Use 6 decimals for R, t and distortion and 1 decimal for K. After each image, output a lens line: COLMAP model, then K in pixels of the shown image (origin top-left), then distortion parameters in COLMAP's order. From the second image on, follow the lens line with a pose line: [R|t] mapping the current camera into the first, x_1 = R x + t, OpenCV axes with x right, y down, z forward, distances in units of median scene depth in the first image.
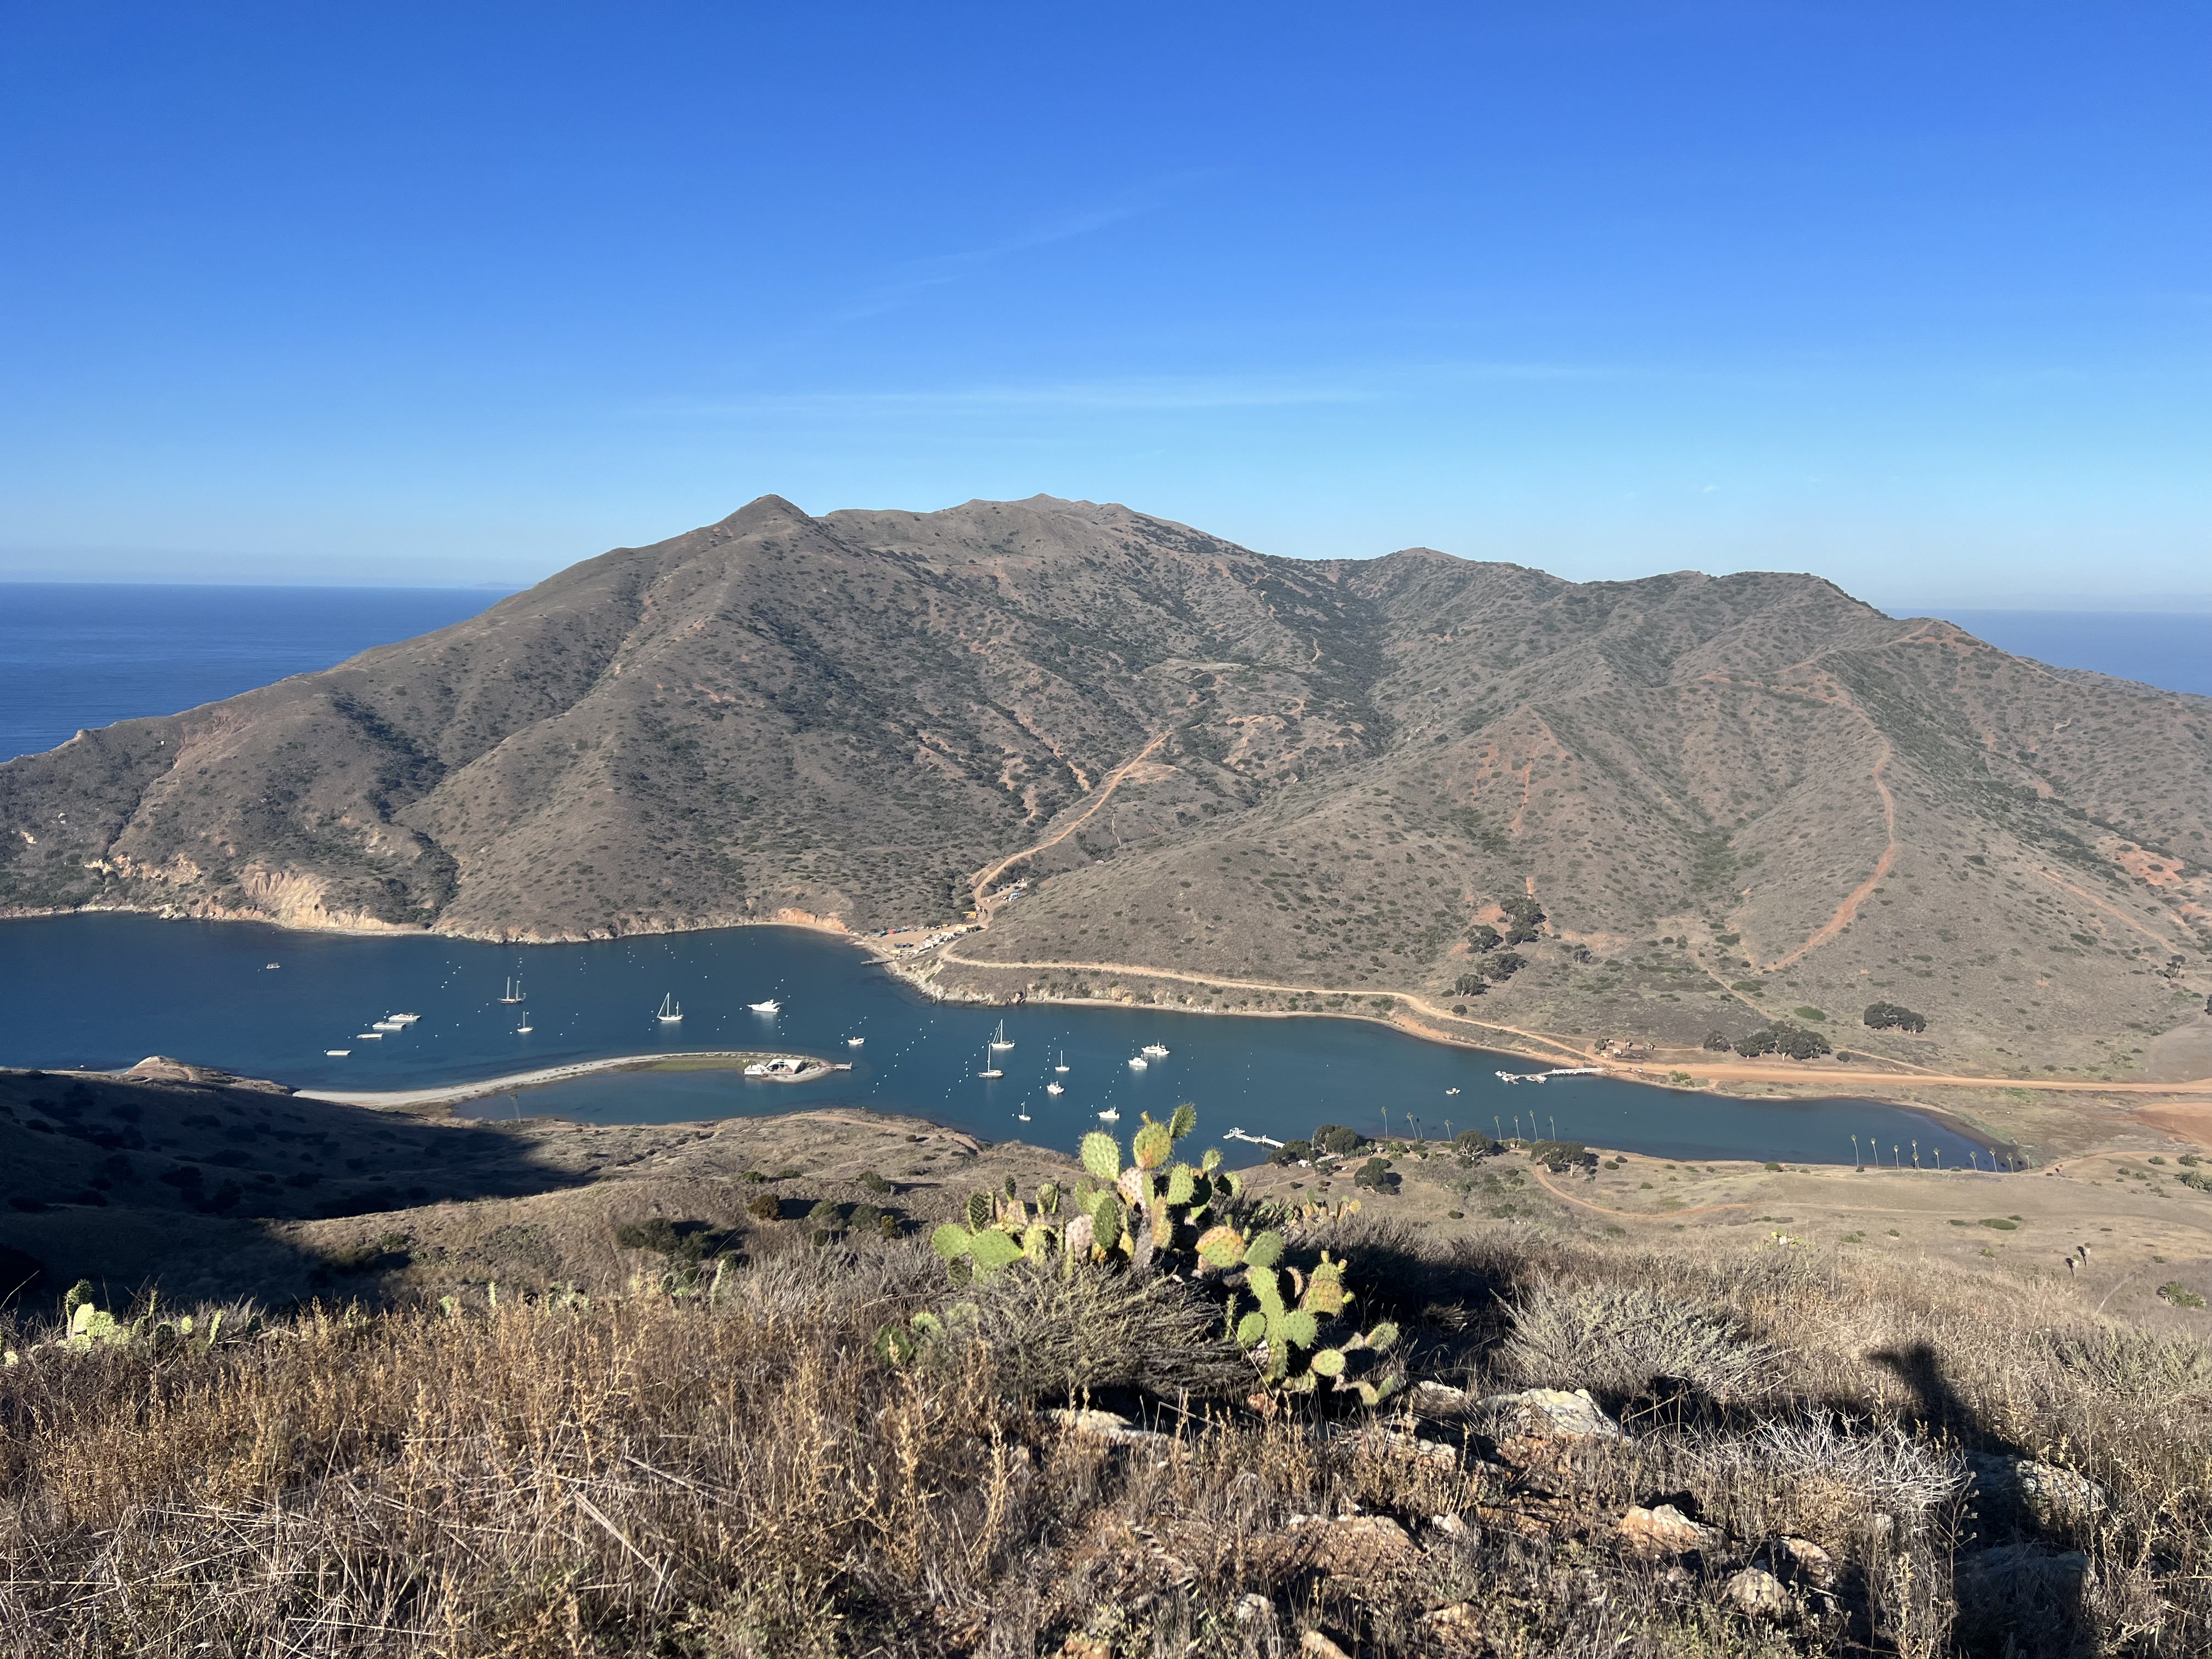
lens RADIAL K [[1597.2, 0, 1098.1], [0, 1597.2, 840.2], [0, 0, 1]] dist [0.046622, -0.054820]
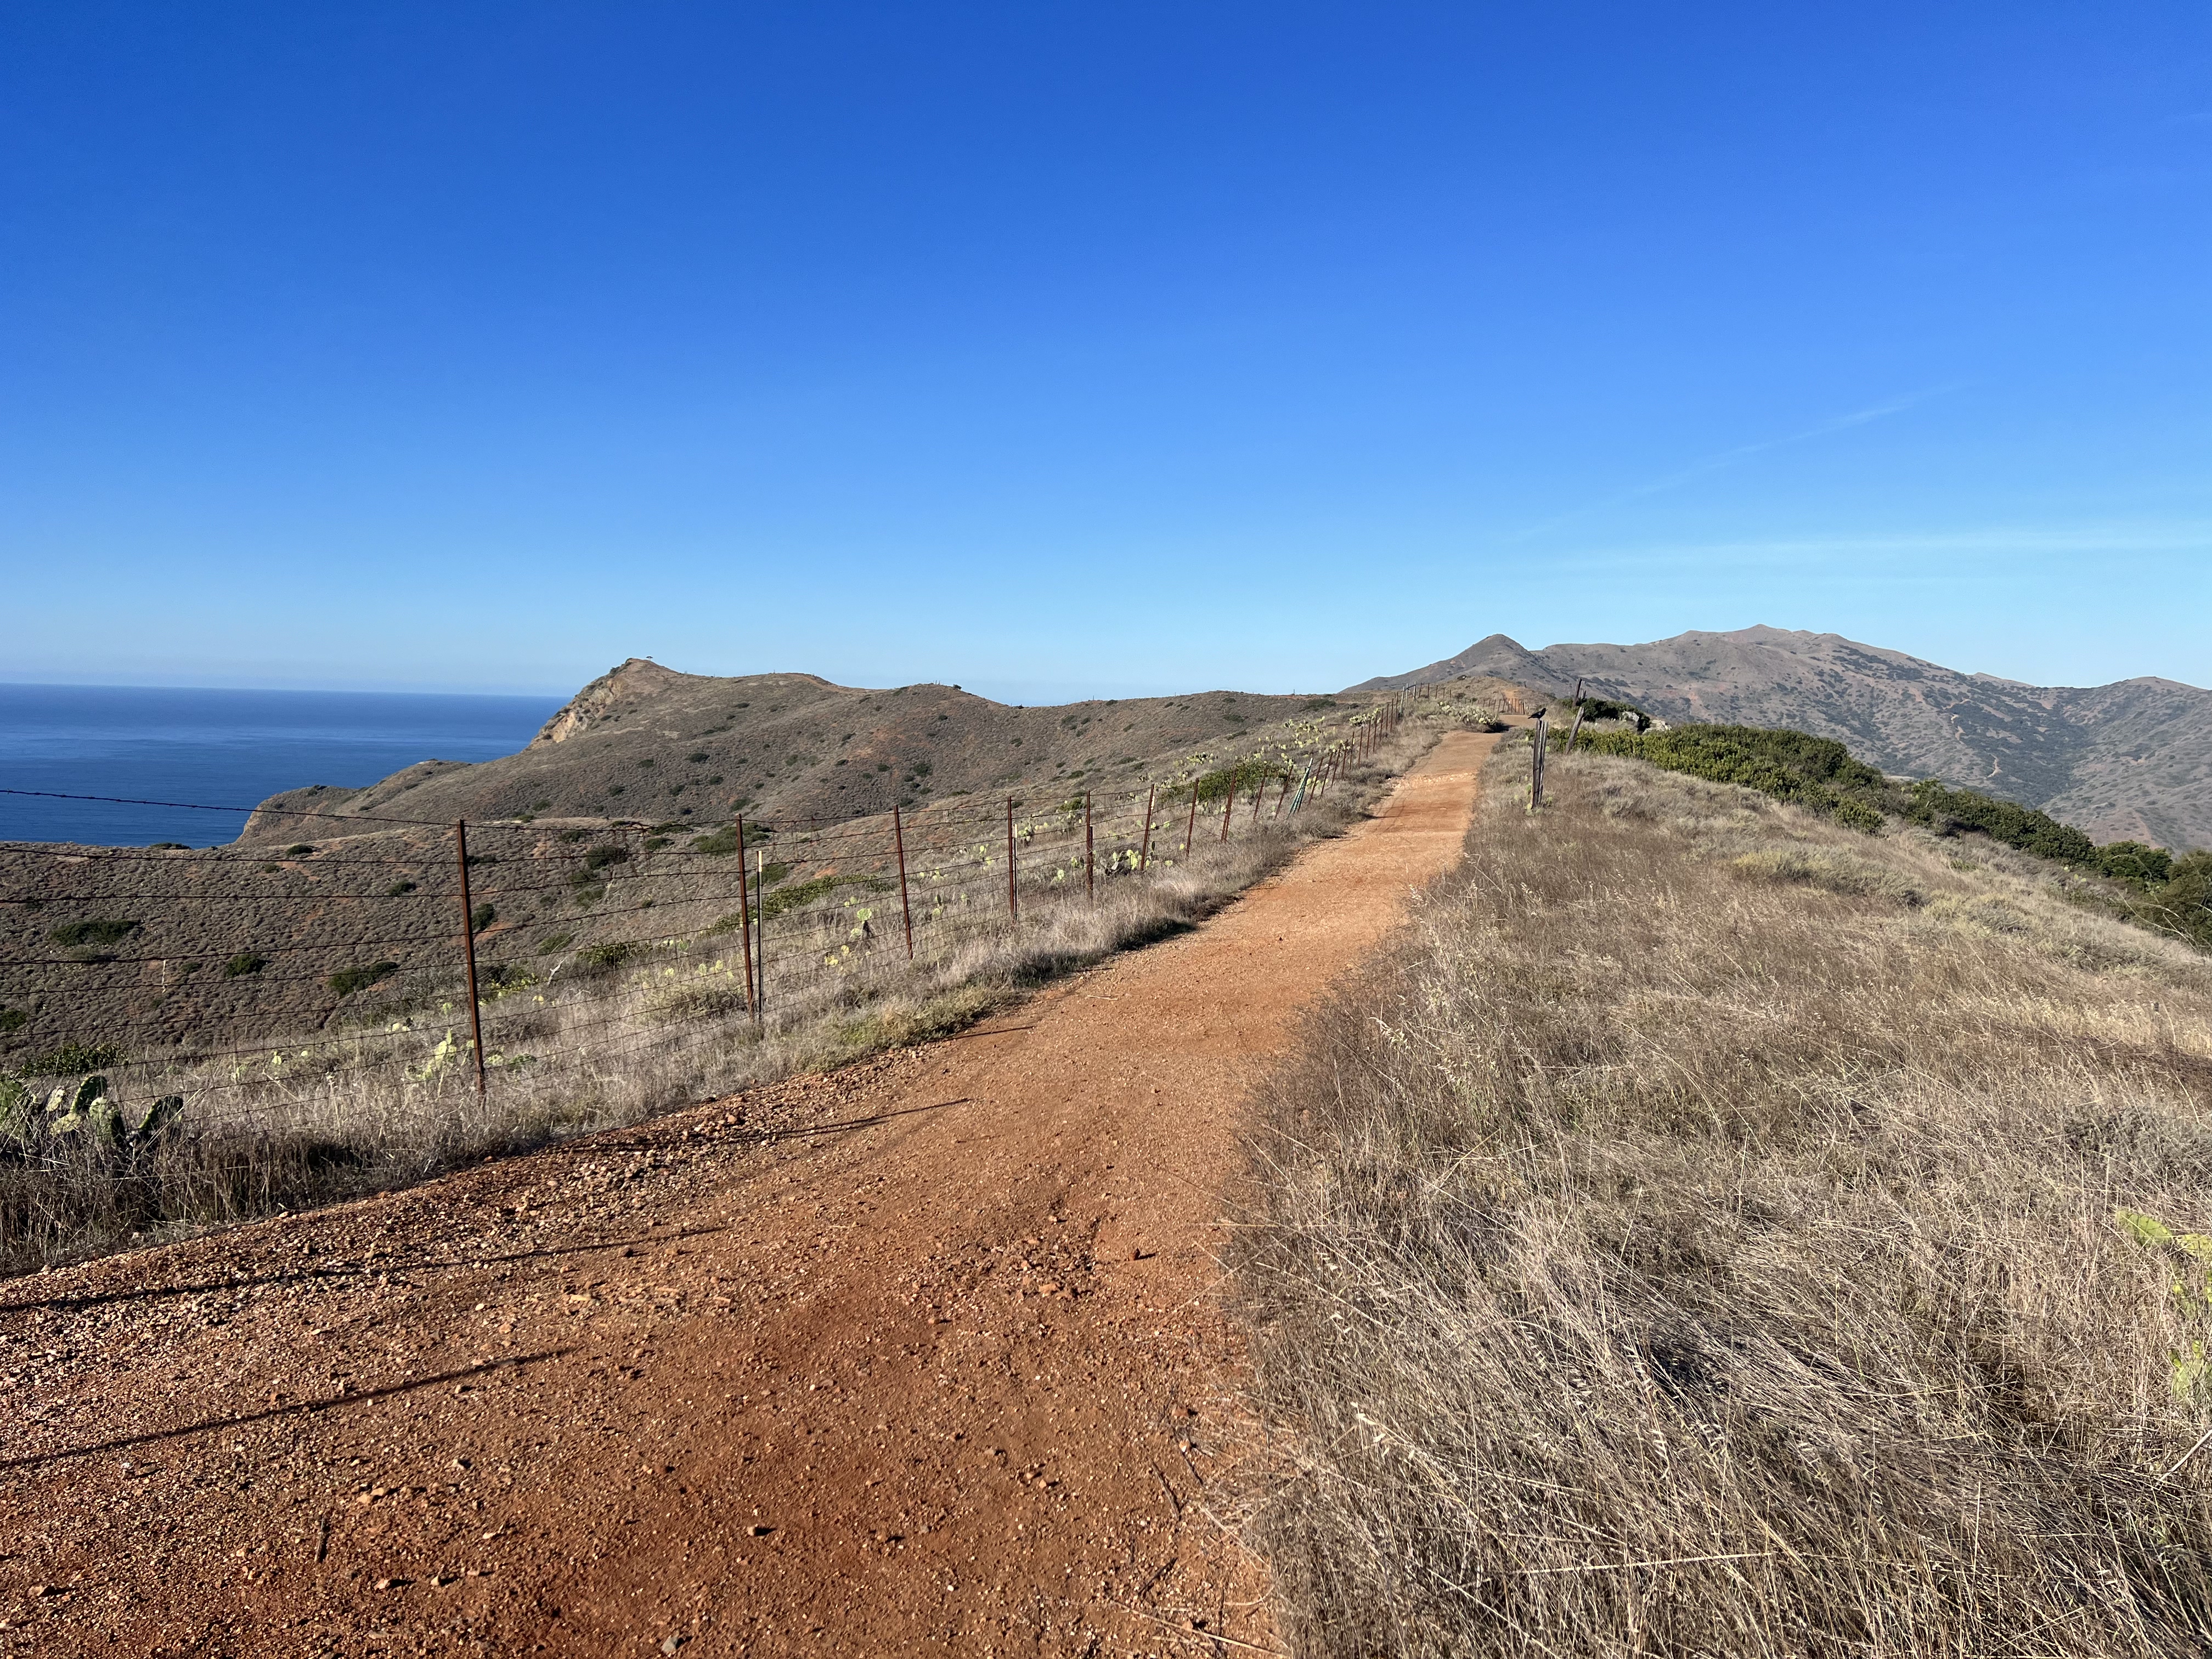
lens RADIAL K [[1597.2, 0, 1094.6], [0, 1597.2, 826.4], [0, 0, 1]] dist [0.046622, -0.054820]
pose [[0.901284, 0.044762, -0.430910, 0.052544], [-0.081474, 0.994413, -0.067111, 0.040626], [0.425499, 0.095594, 0.899896, -0.224962]]
